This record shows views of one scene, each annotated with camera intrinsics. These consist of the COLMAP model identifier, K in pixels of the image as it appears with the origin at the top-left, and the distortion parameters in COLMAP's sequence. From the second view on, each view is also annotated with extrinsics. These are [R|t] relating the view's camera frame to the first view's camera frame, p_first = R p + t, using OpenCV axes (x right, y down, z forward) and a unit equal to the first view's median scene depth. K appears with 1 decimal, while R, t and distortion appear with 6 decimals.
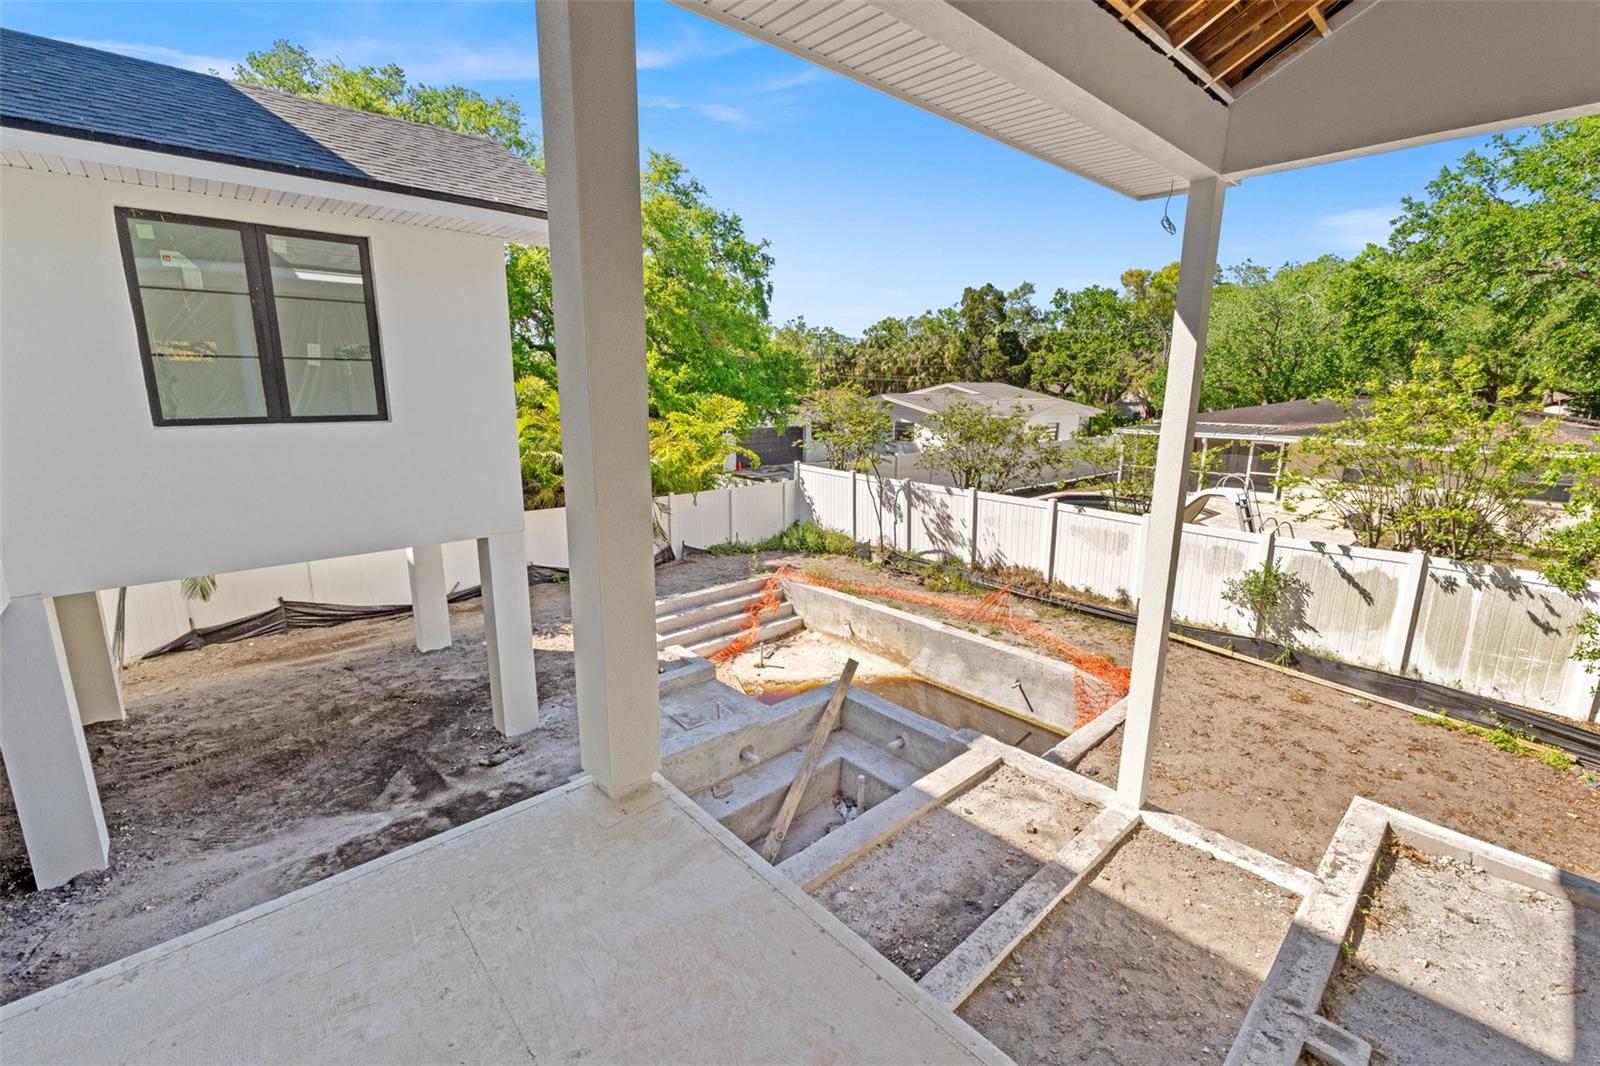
lens RADIAL K [[686.4, 0, 800.0], [0, 686.4, 533.0], [0, 0, 1]] dist [-0.004468, -0.000274]
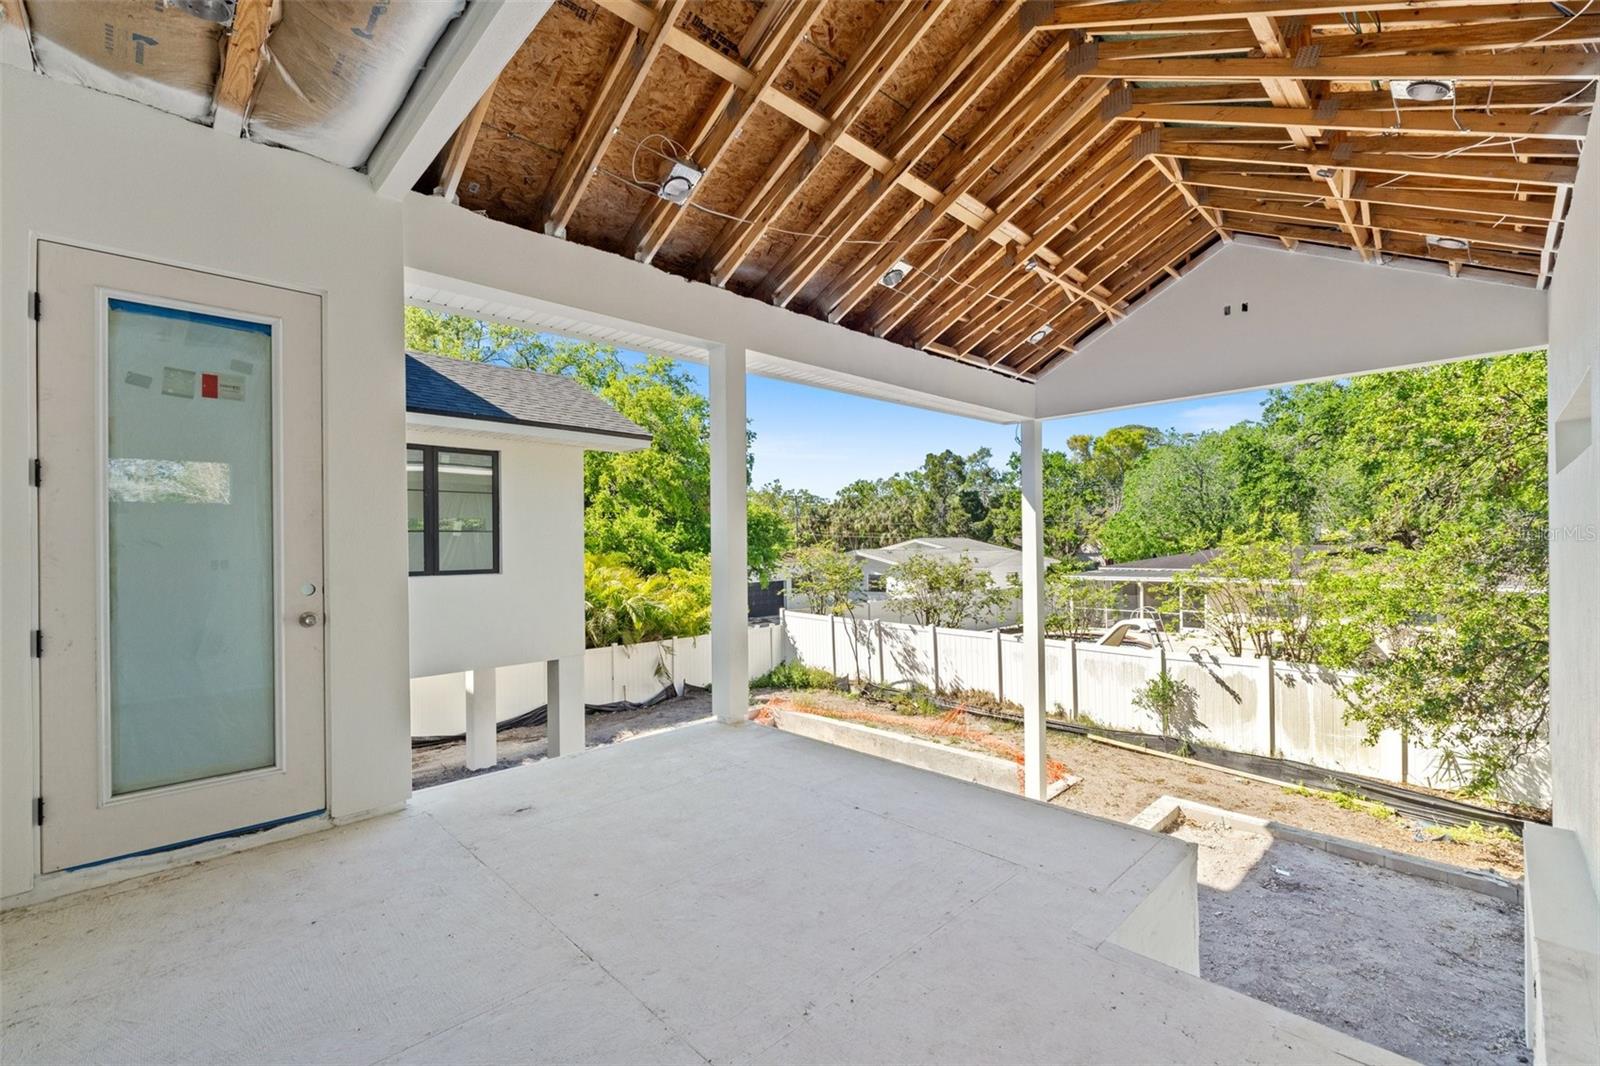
lens RADIAL K [[686.4, 0, 800.0], [0, 686.4, 533.0], [0, 0, 1]] dist [-0.004468, -0.000274]
pose [[0.999219, -0.019713, 0.034259, -0.013608], [0.026930, 0.973978, -0.225038, 0.037770], [-0.028932, 0.225784, 0.973748, -0.172204]]
